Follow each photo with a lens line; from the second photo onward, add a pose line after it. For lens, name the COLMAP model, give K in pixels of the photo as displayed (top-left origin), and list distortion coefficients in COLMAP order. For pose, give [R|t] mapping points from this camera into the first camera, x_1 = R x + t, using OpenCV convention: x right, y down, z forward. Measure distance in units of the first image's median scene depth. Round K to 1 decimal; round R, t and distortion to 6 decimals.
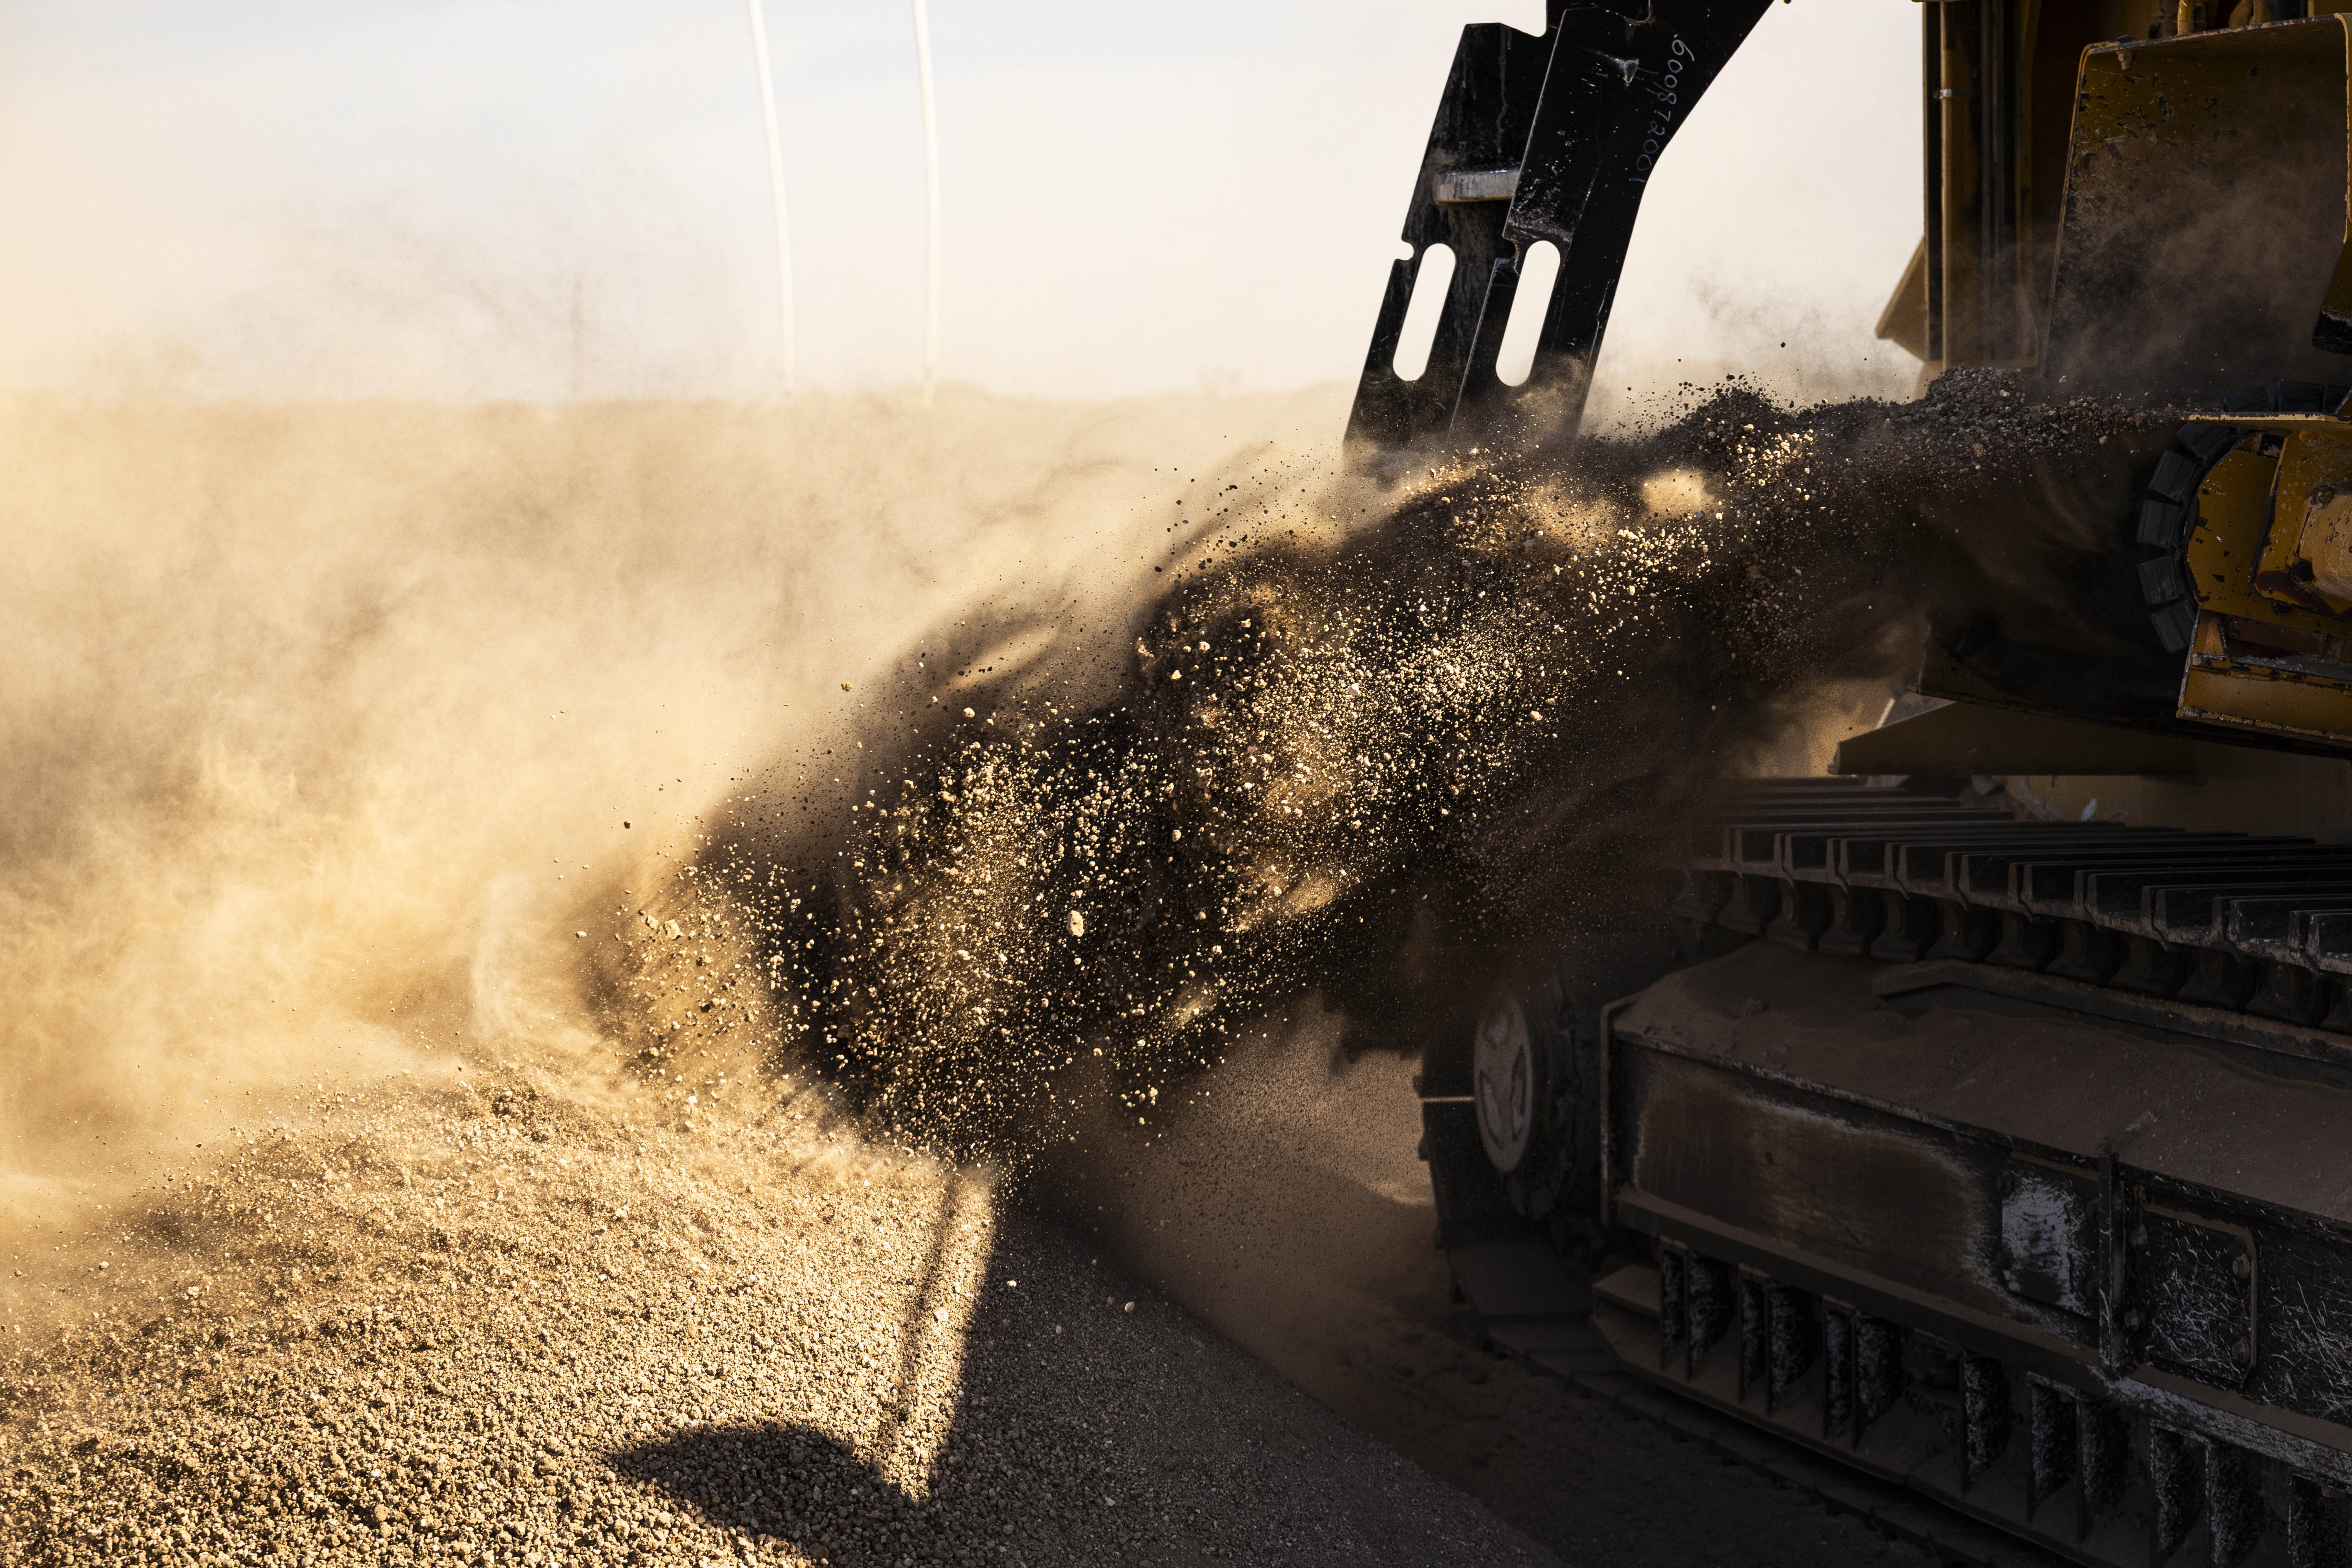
lens RADIAL K [[6087.2, 0, 1175.7], [0, 6087.2, 784.6], [0, 0, 1]] dist [-0.016034, 0.000000]
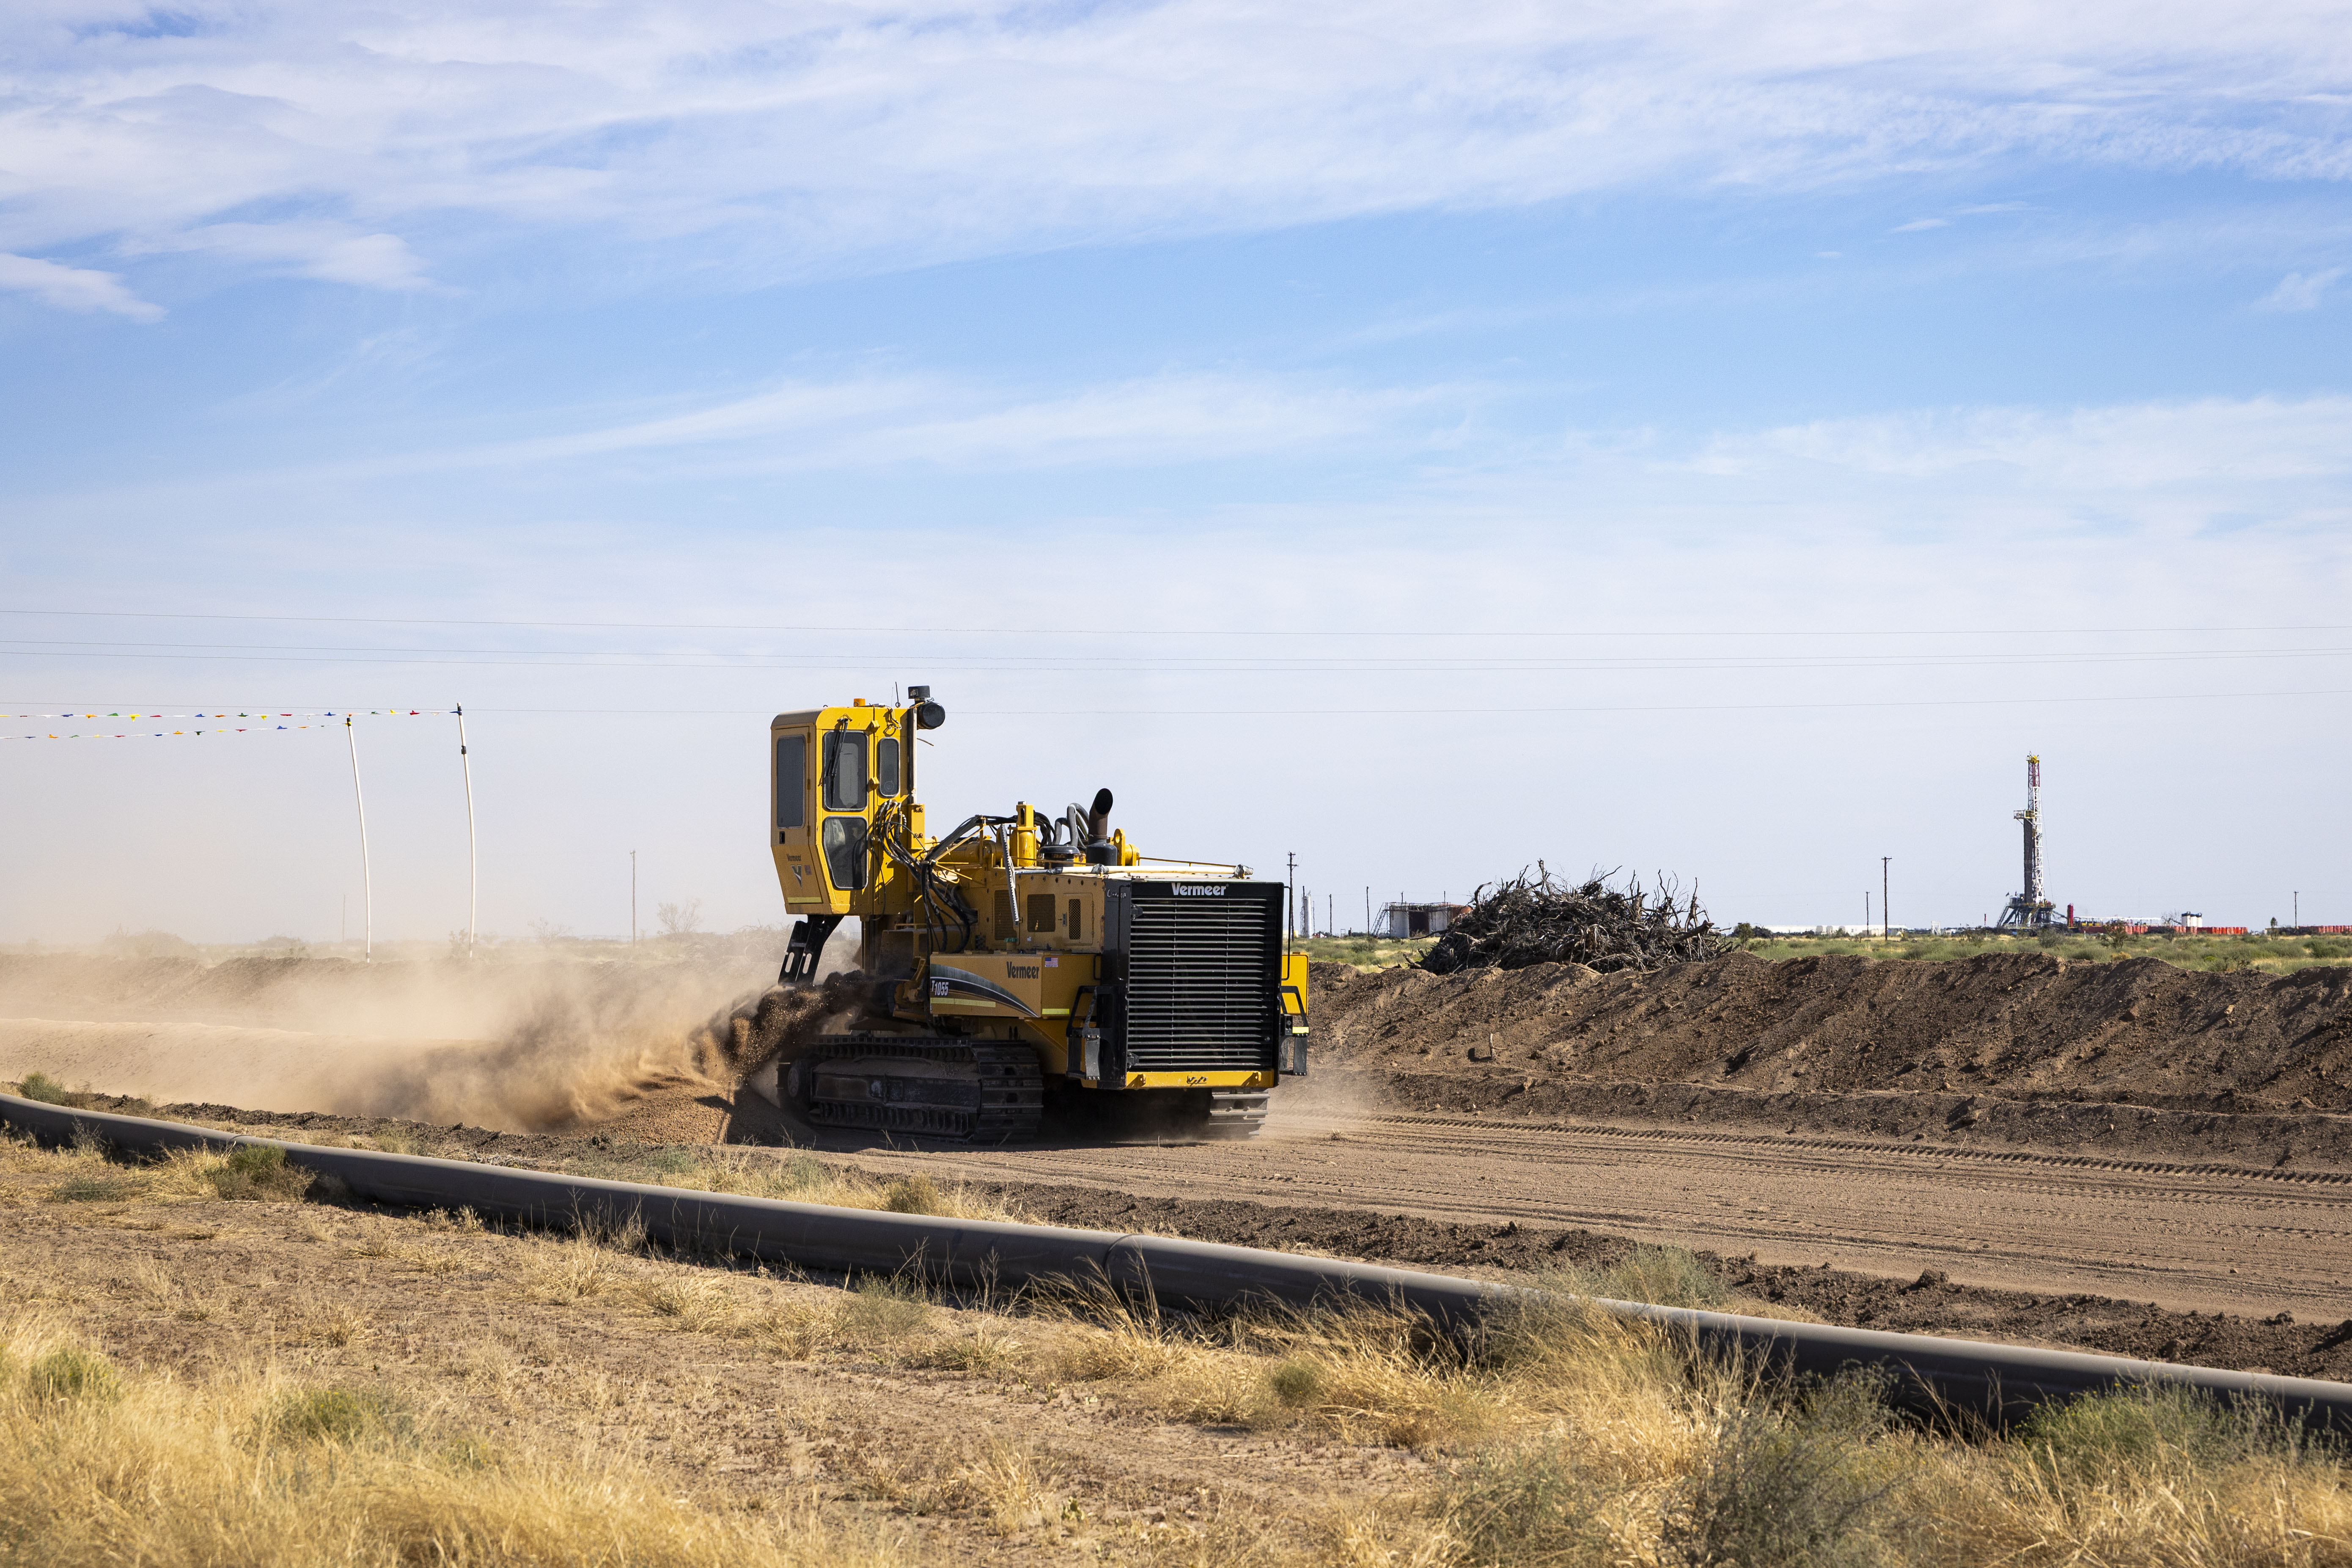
lens RADIAL K [[4771.7, 0, 1176.1], [0, 4771.7, 781.8], [0, 0, 1]] dist [0.066670, 0.000000]
pose [[0.982674, 0.006535, 0.185225, -0.548001], [0.010418, 0.995850, -0.090408, 0.220548], [-0.185047, 0.090771, 0.978529, -4.537602]]
